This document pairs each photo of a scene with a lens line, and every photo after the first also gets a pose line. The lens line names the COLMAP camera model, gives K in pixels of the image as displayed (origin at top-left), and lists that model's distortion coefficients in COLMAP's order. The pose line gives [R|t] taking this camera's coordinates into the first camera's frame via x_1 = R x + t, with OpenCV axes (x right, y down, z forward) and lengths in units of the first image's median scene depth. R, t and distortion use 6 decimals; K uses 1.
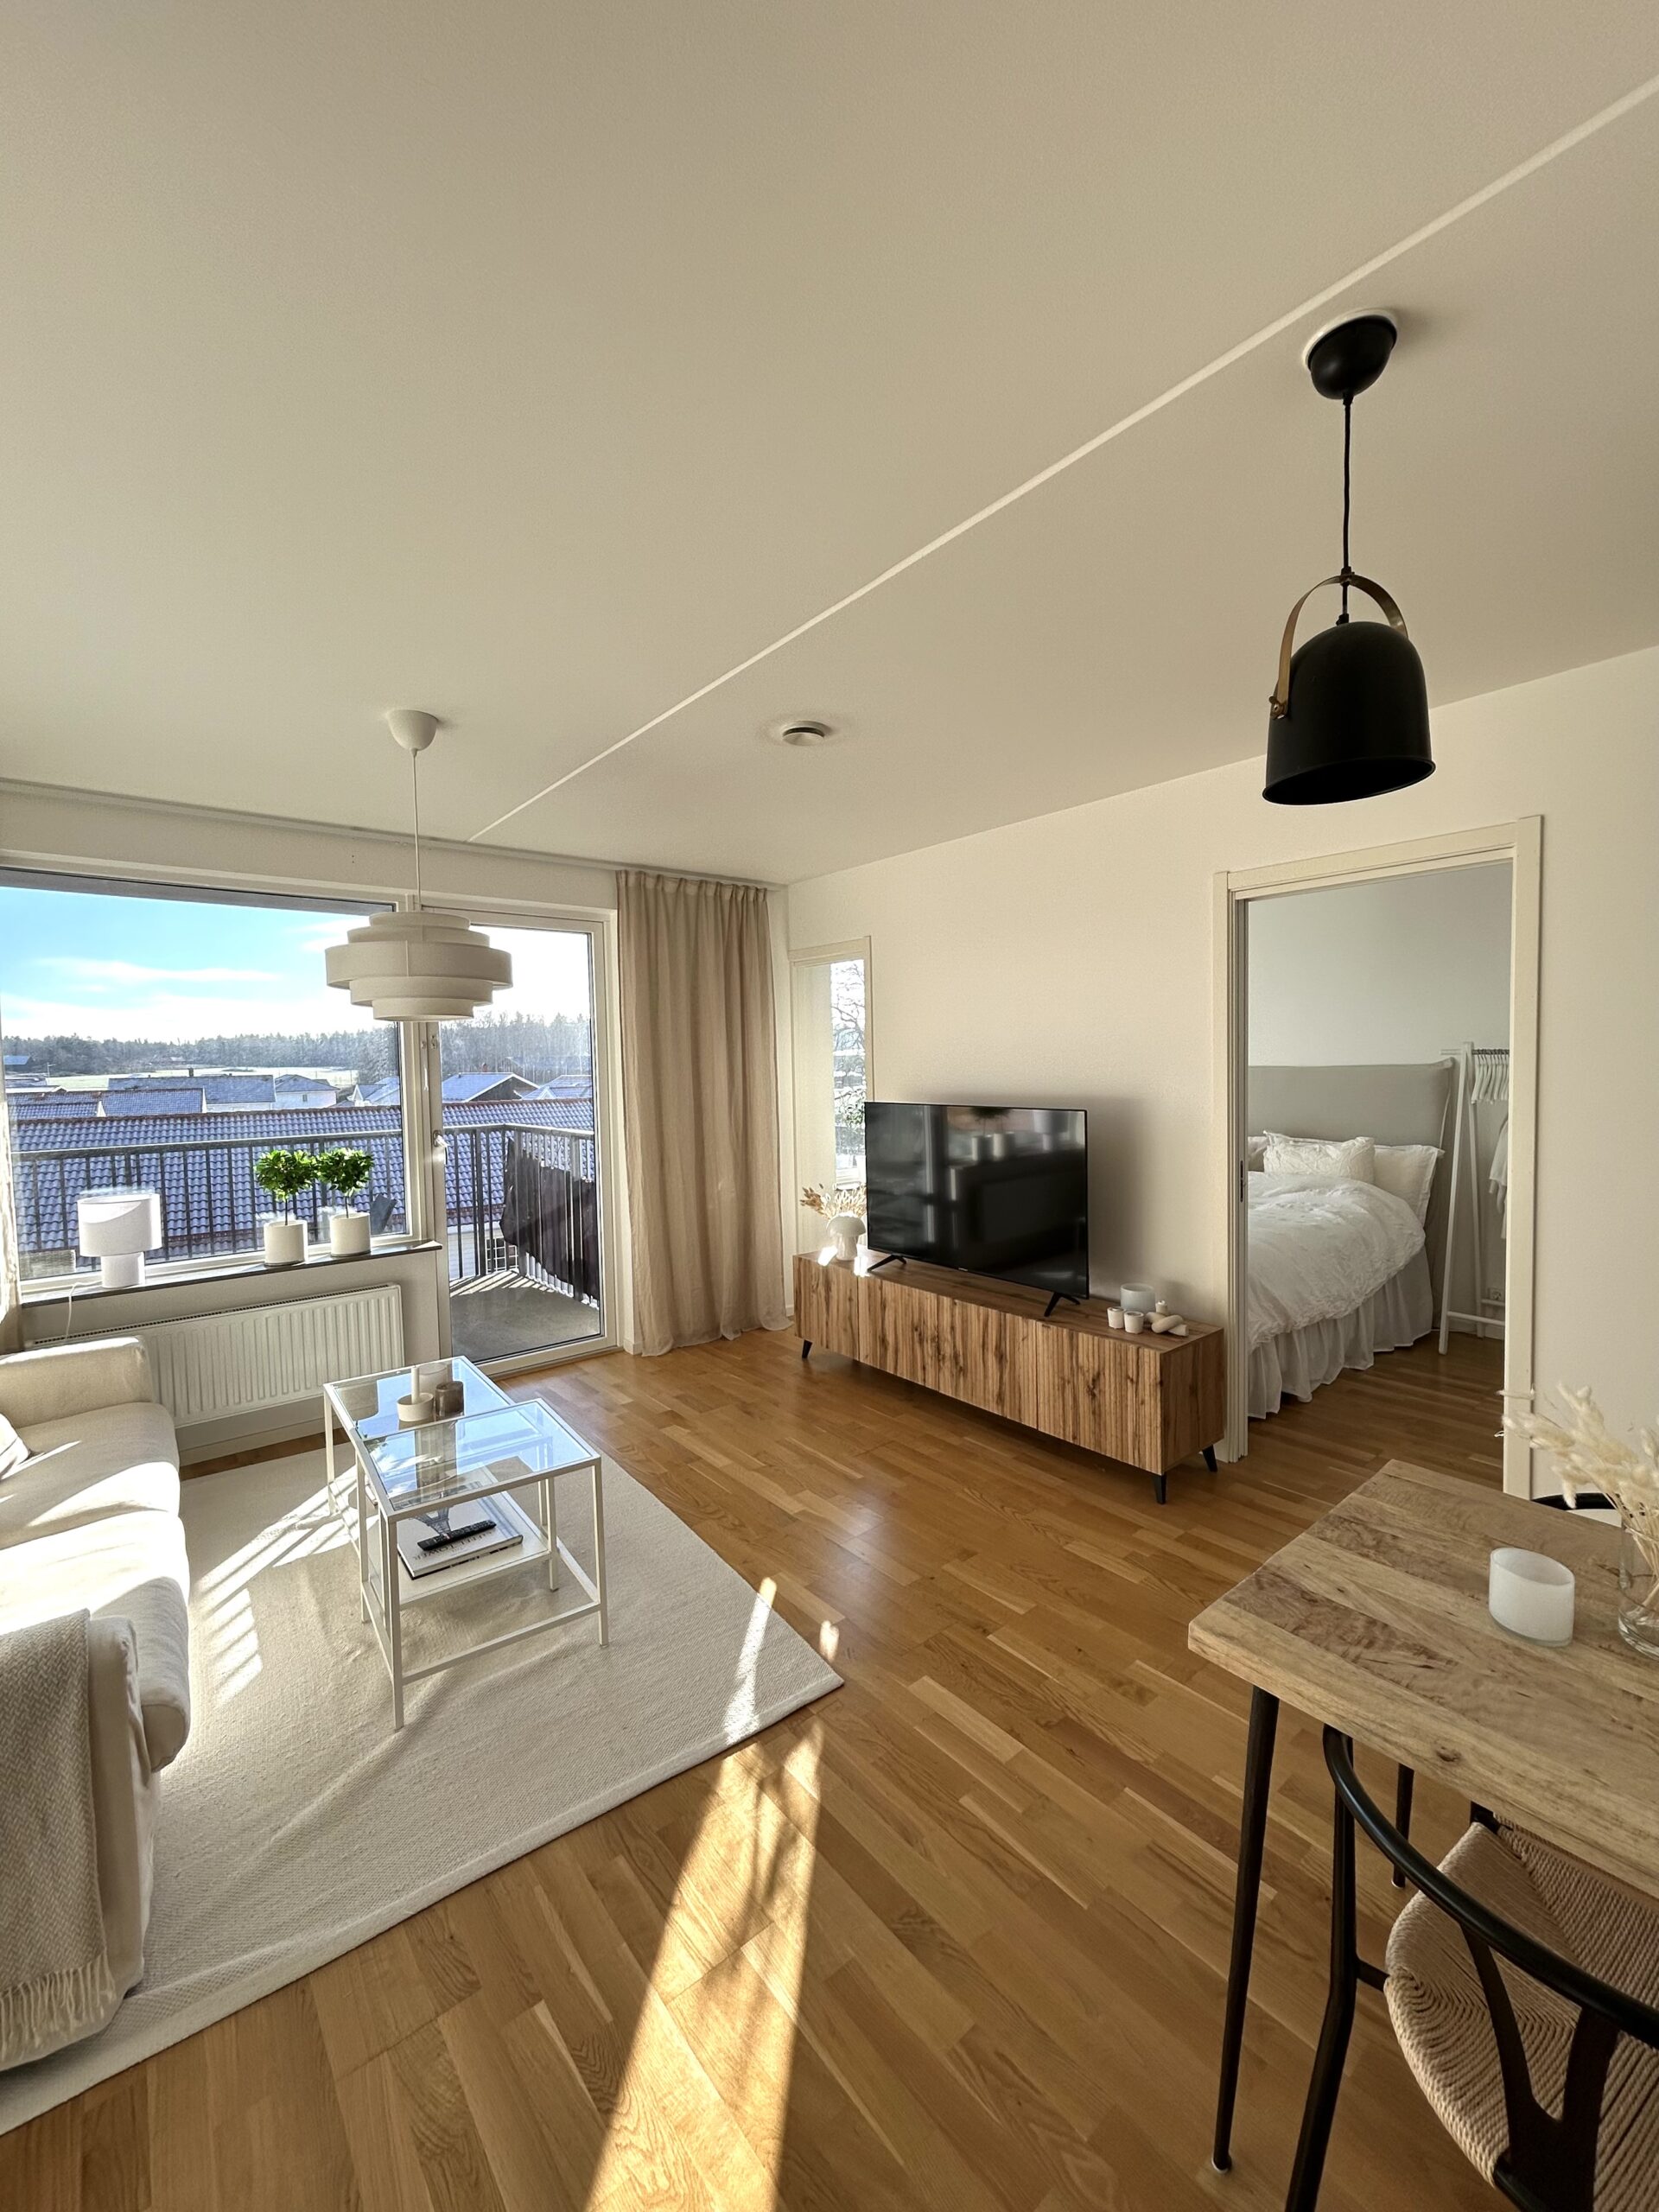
lens RADIAL K [[902.5, 0, 832.8], [0, 902.5, 1105.1], [0, 0, 1]] dist [0.003988, 0.000193]
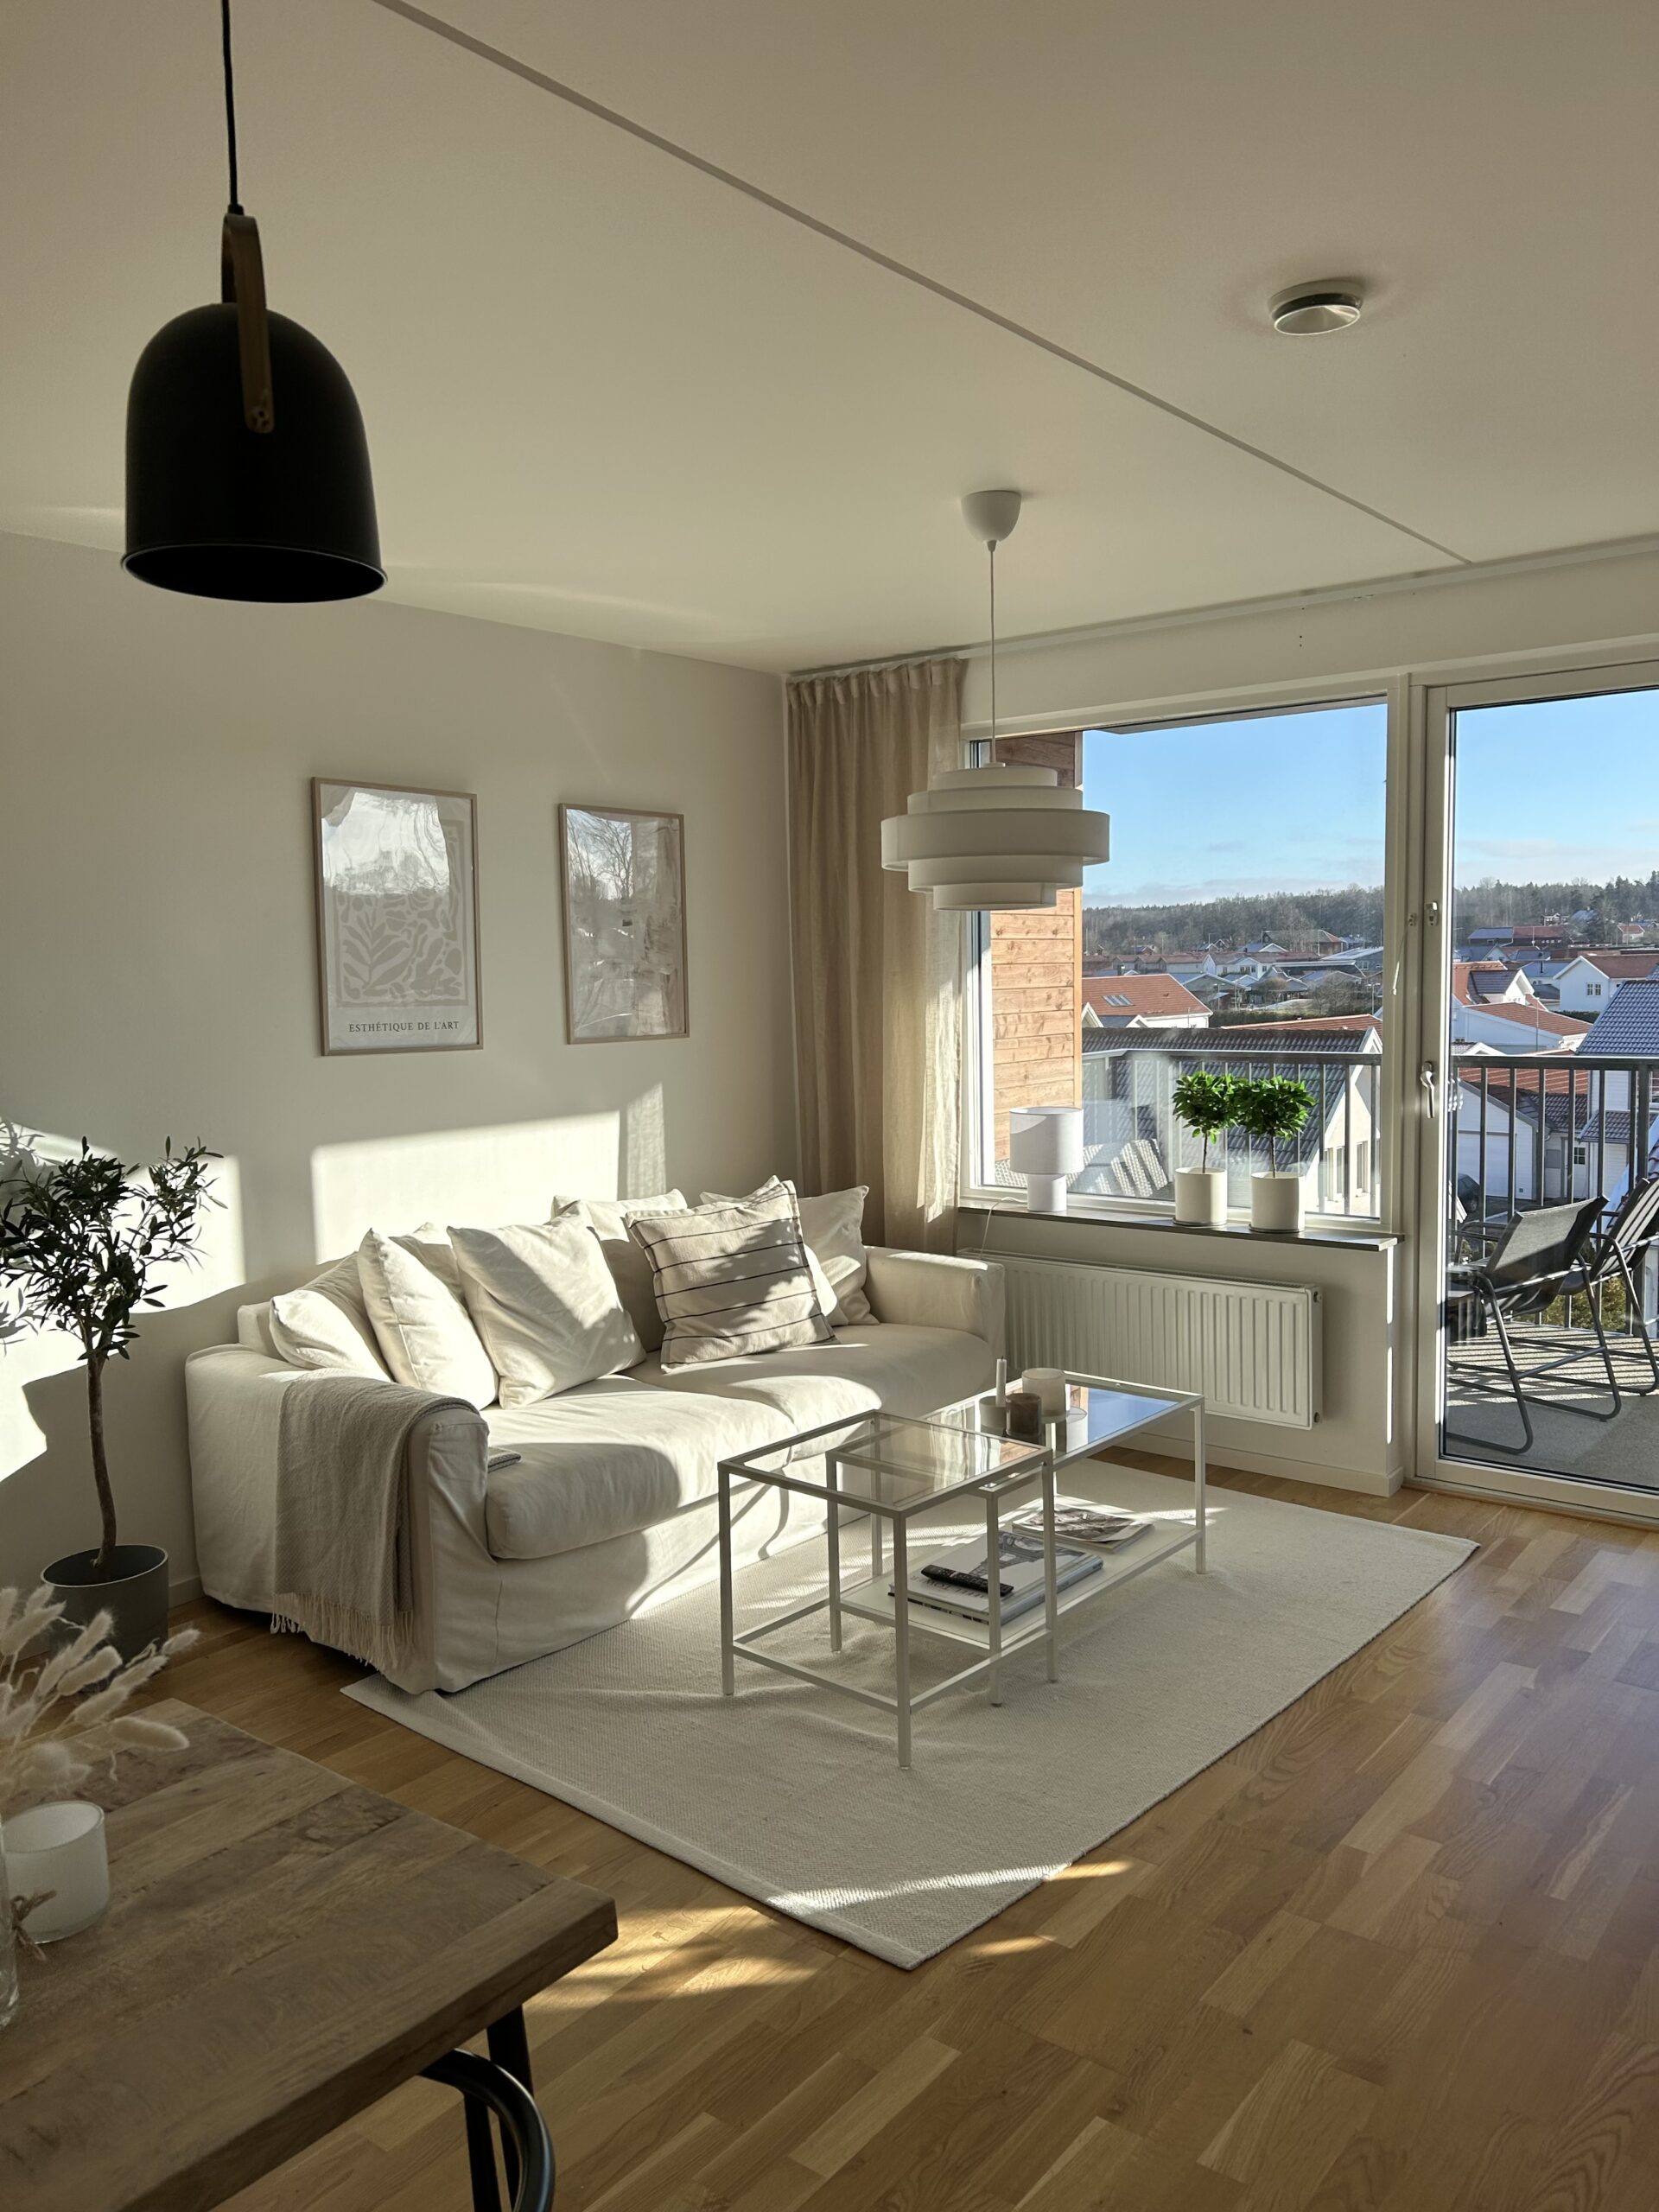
lens RADIAL K [[1678.4, 0, 830.0], [0, 1678.4, 1104.7], [0, 0, 1]] dist [0.032719, -0.004476]
pose [[0.220447, 0.102329, -0.970016, 0.160478], [-0.032790, 0.994697, 0.097481, -0.011113], [0.974848, 0.010317, 0.222633, 0.100211]]
